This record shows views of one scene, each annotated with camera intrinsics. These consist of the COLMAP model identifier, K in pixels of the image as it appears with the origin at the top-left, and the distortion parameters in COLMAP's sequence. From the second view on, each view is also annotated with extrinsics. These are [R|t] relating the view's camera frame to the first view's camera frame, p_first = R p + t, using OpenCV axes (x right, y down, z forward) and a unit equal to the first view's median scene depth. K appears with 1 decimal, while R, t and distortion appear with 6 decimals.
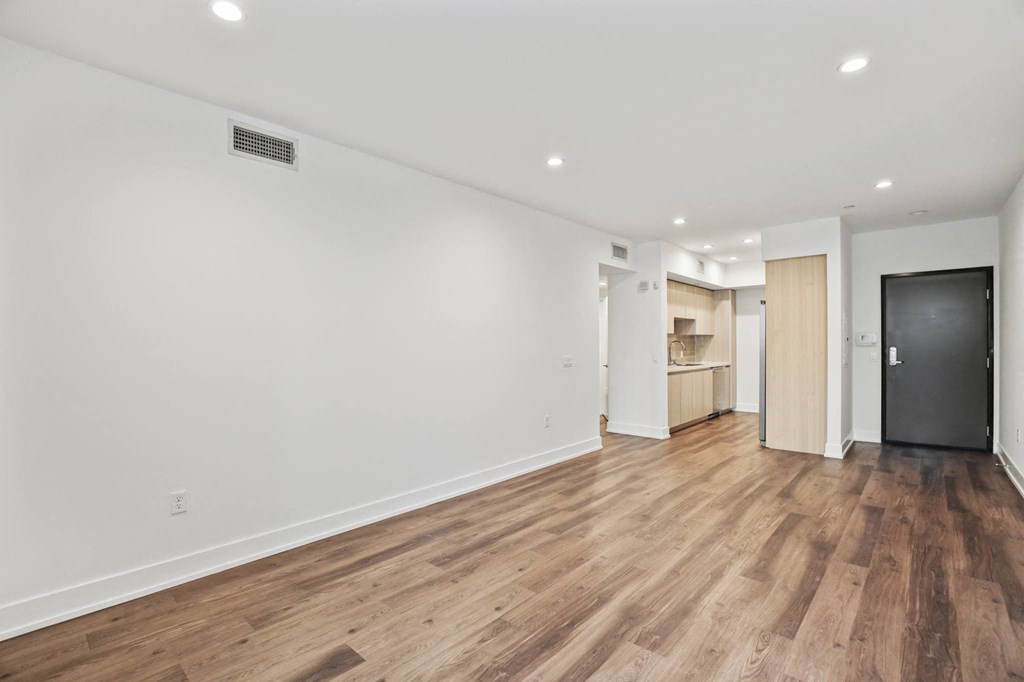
lens RADIAL K [[479.0, 0, 511.8], [0, 479.0, 343.9], [0, 0, 1]] dist [-0.029740, 0.002894]
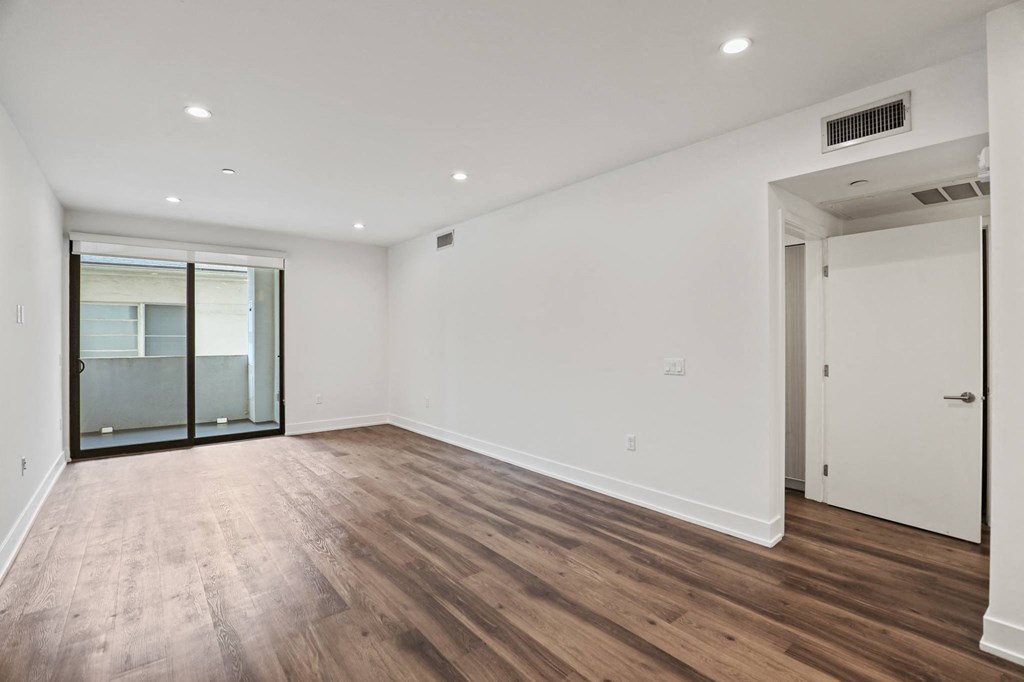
lens RADIAL K [[464.9, 0, 509.9], [0, 464.9, 341.4], [0, 0, 1]] dist [-0.019590, 0.003482]
pose [[-0.158914, 0.018577, -0.987118, 1.092550], [0.004513, 0.999826, 0.018090, -0.016701], [0.987282, -0.001580, -0.158970, 1.232117]]
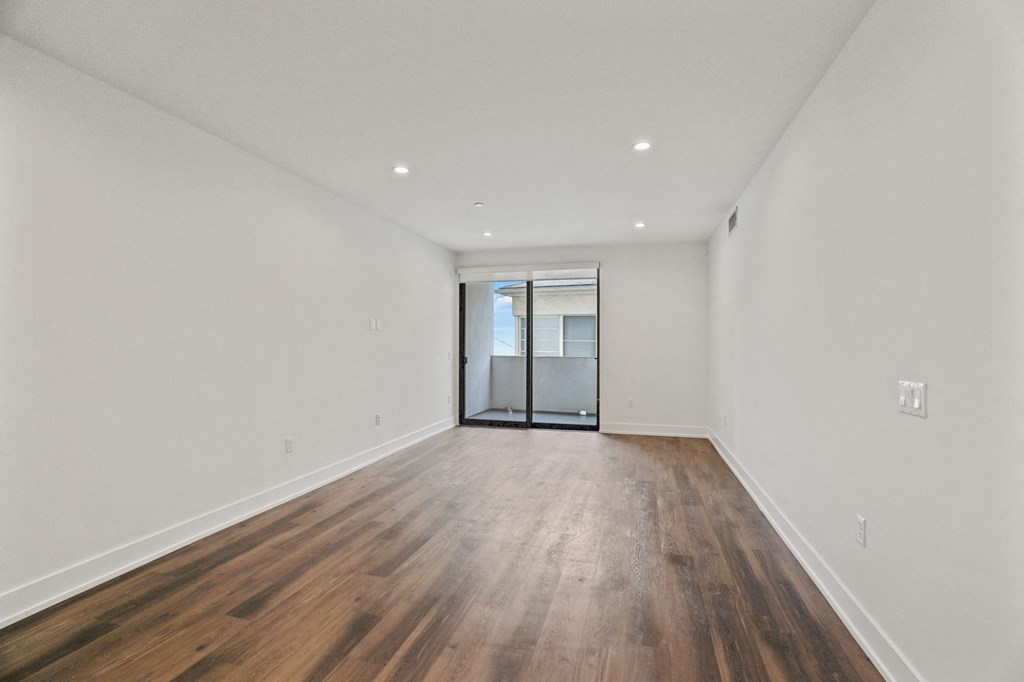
lens RADIAL K [[464.9, 0, 522.3], [0, 464.9, 346.6], [0, 0, 1]] dist [-0.019590, 0.003482]
pose [[-0.886225, 0.009791, -0.463152, 0.683263], [0.005118, 0.999923, 0.011345, -0.005751], [0.463228, 0.007684, -0.886206, 1.614603]]
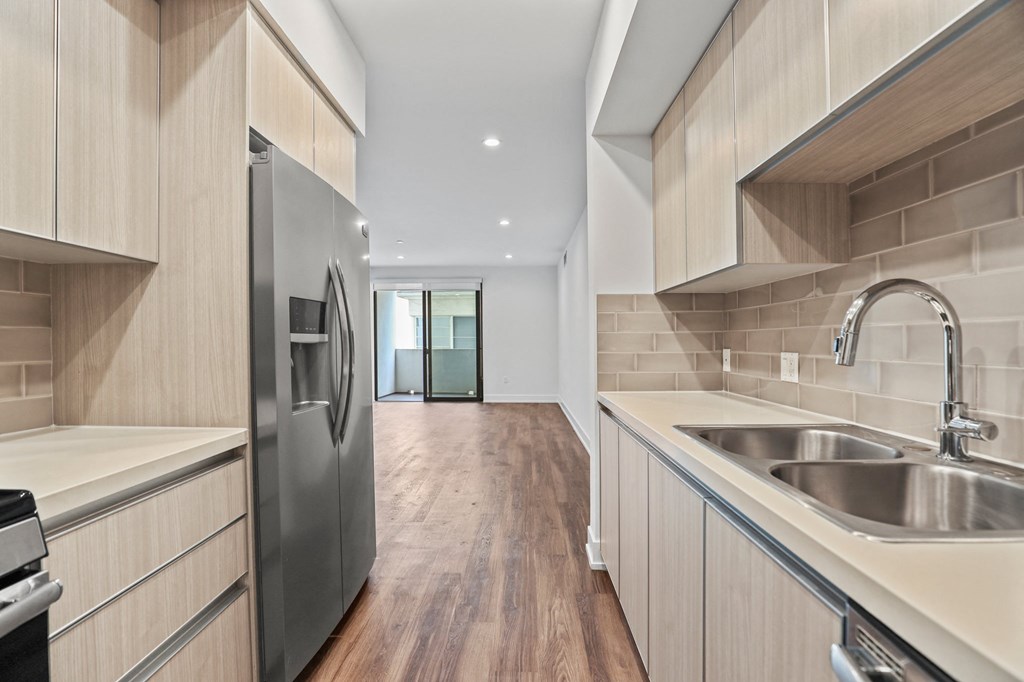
lens RADIAL K [[464.9, 0, 519.9], [0, 464.9, 340.1], [0, 0, 1]] dist [-0.019590, 0.003482]
pose [[-0.750525, 0.007277, -0.660802, 1.056802], [0.009591, 0.999954, 0.000118, 0.019393], [0.660773, -0.006249, -0.750560, 2.125843]]
